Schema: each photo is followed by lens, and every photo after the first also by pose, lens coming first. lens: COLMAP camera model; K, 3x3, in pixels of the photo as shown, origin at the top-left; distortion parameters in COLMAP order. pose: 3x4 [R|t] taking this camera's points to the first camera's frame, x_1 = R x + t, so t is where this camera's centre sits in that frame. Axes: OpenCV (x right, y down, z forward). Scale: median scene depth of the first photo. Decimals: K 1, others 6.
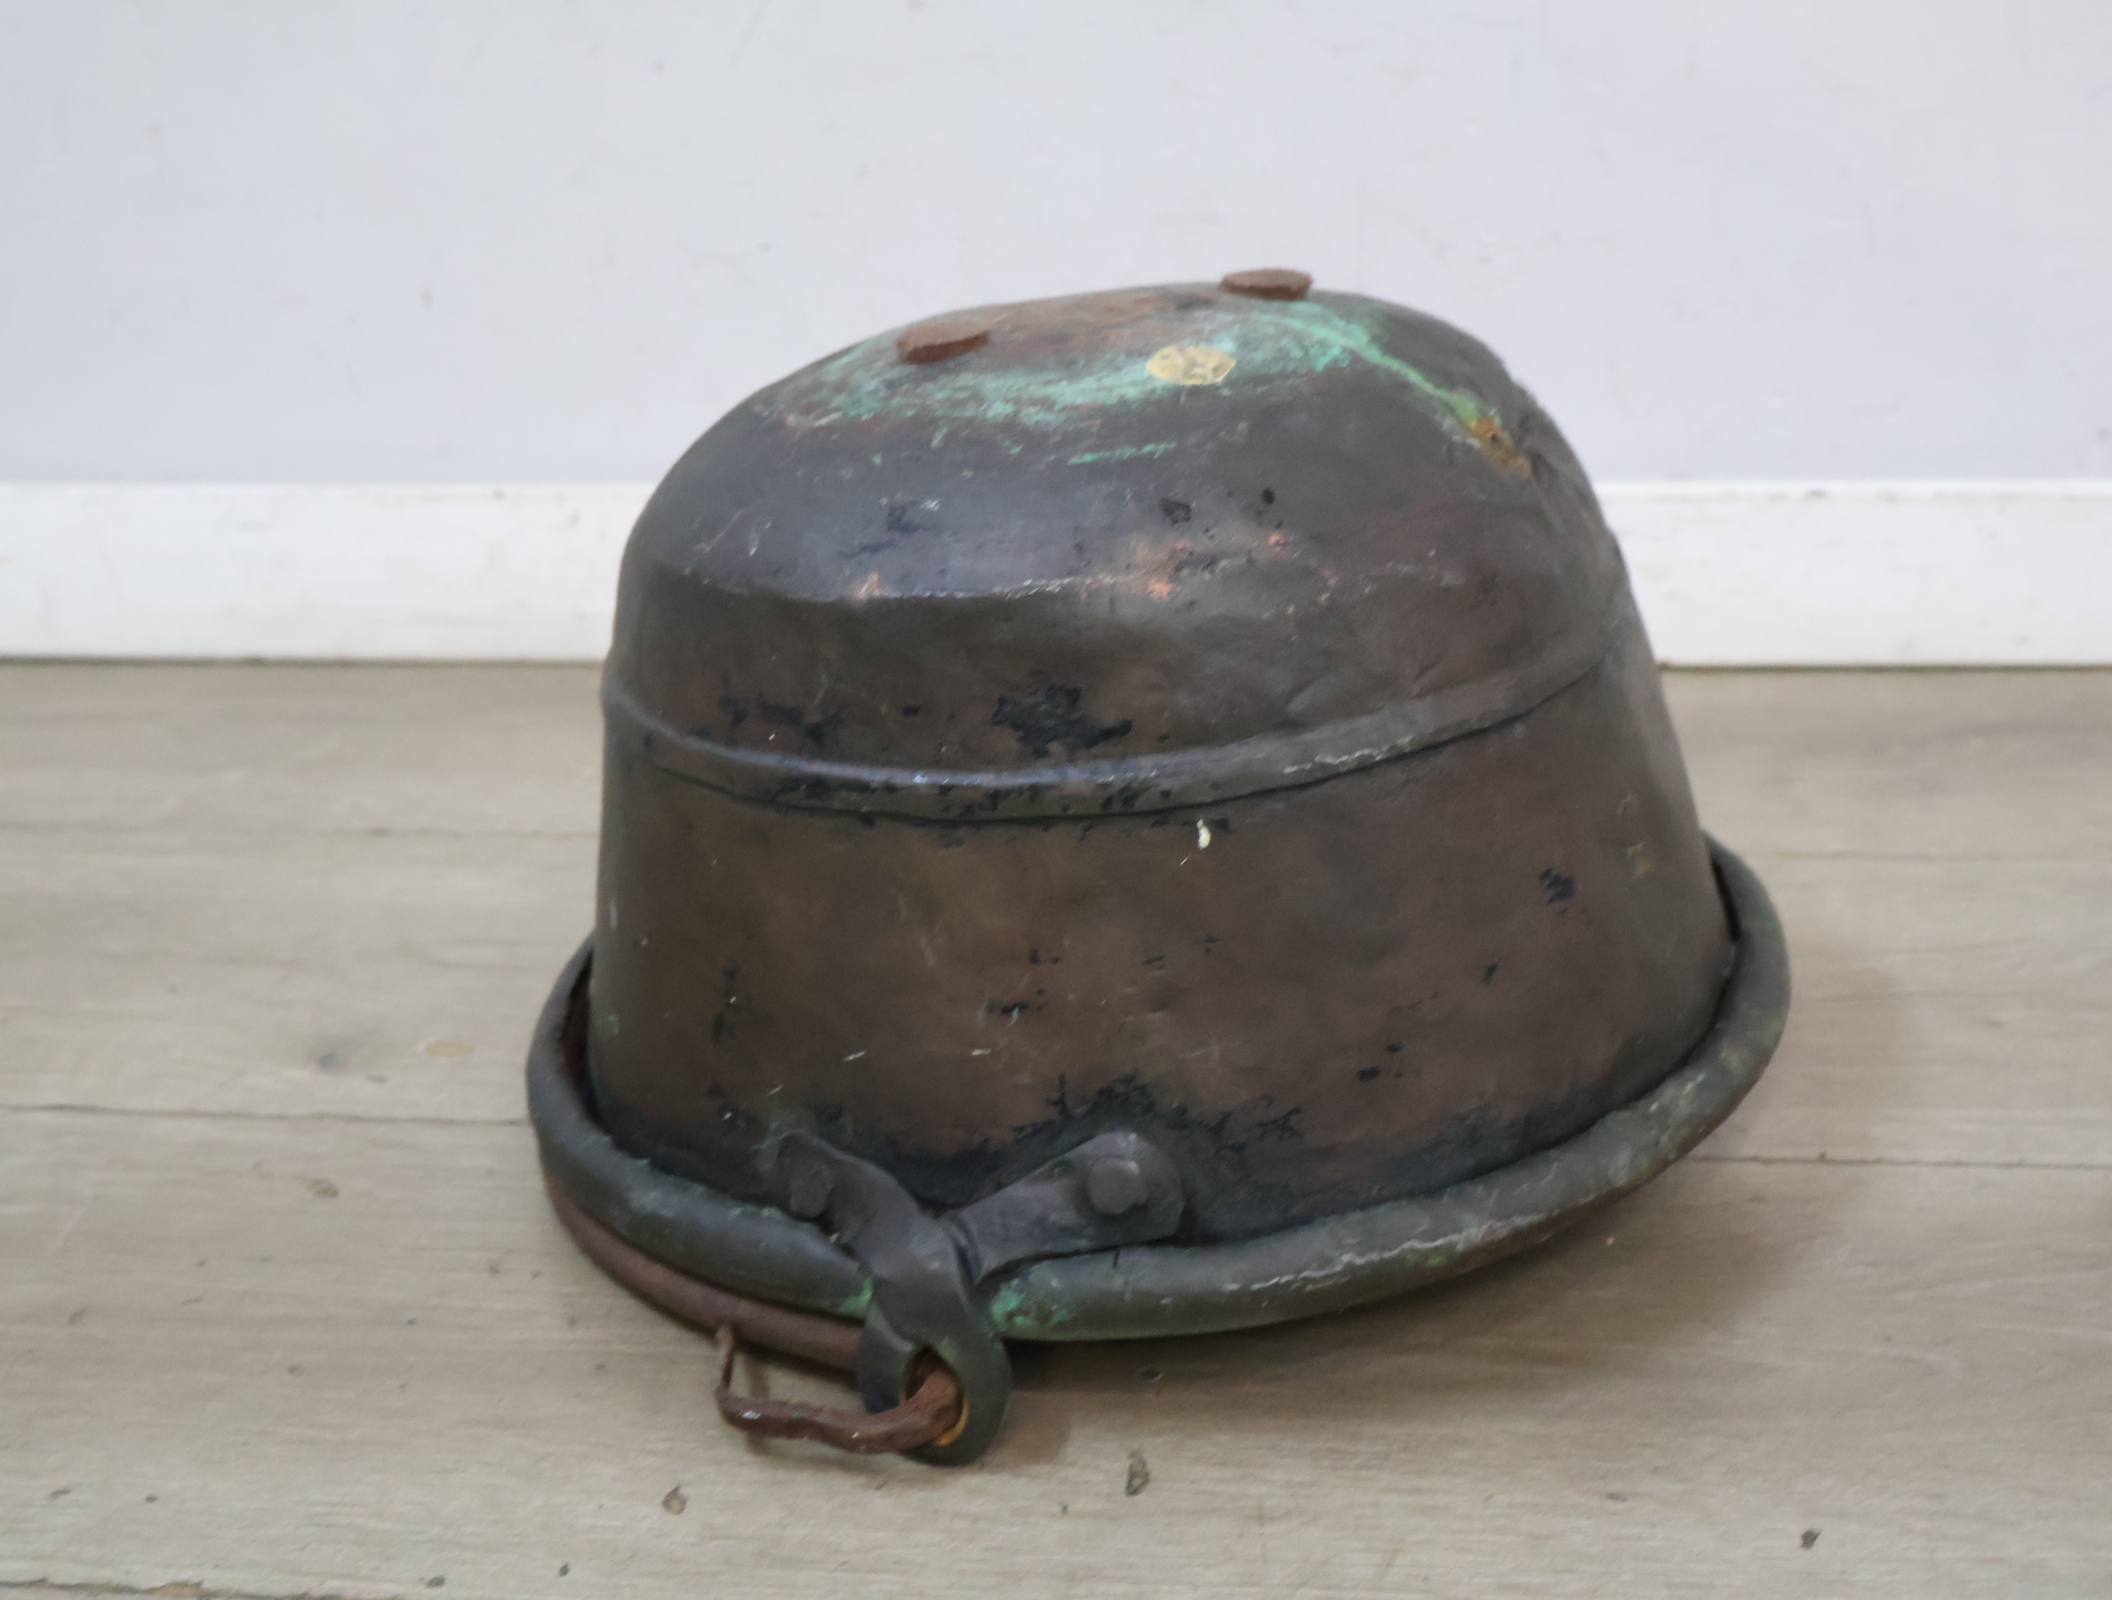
lens RADIAL K [[2719.7, 0, 1048.6], [0, 2719.7, 803.3], [0, 0, 1]] dist [0.022091, -0.039120]
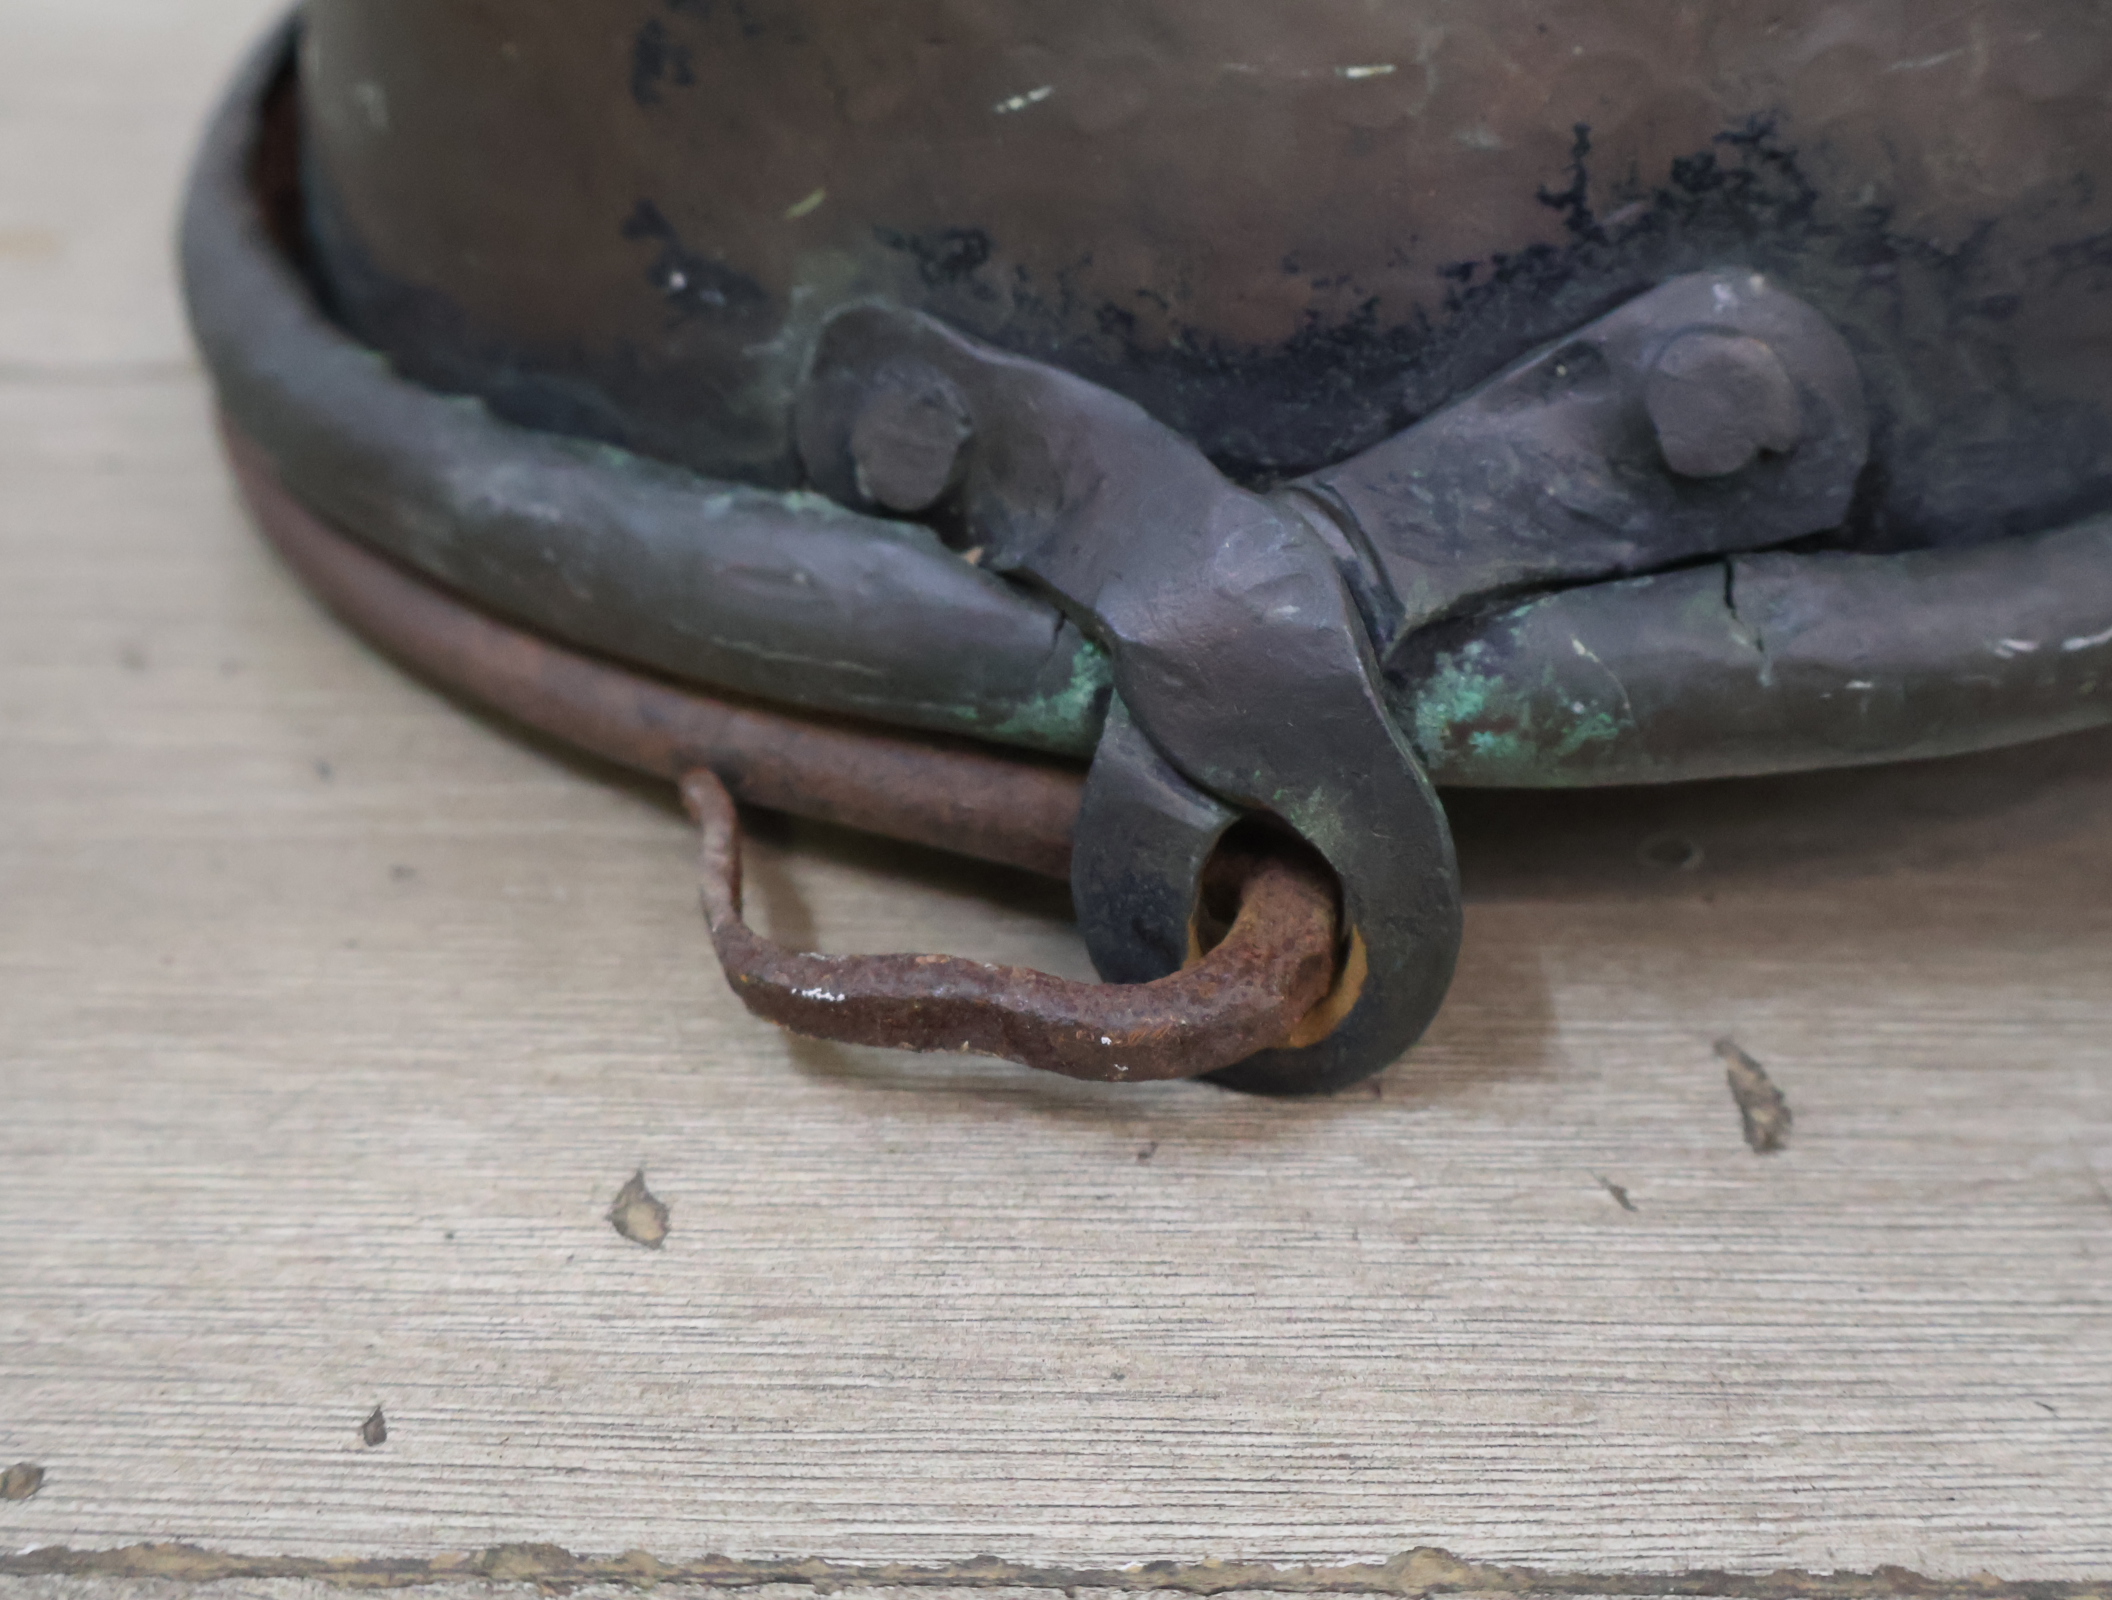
lens RADIAL K [[2706.8, 0, 1043.3], [0, 2706.8, 802.1], [0, 0, 1]] dist [0.014052, -0.023714]
pose [[0.992874, -0.028423, 0.115733, -0.120300], [0.003389, 0.977483, 0.210988, 0.112787], [-0.119124, -0.209093, 0.970613, 0.611003]]
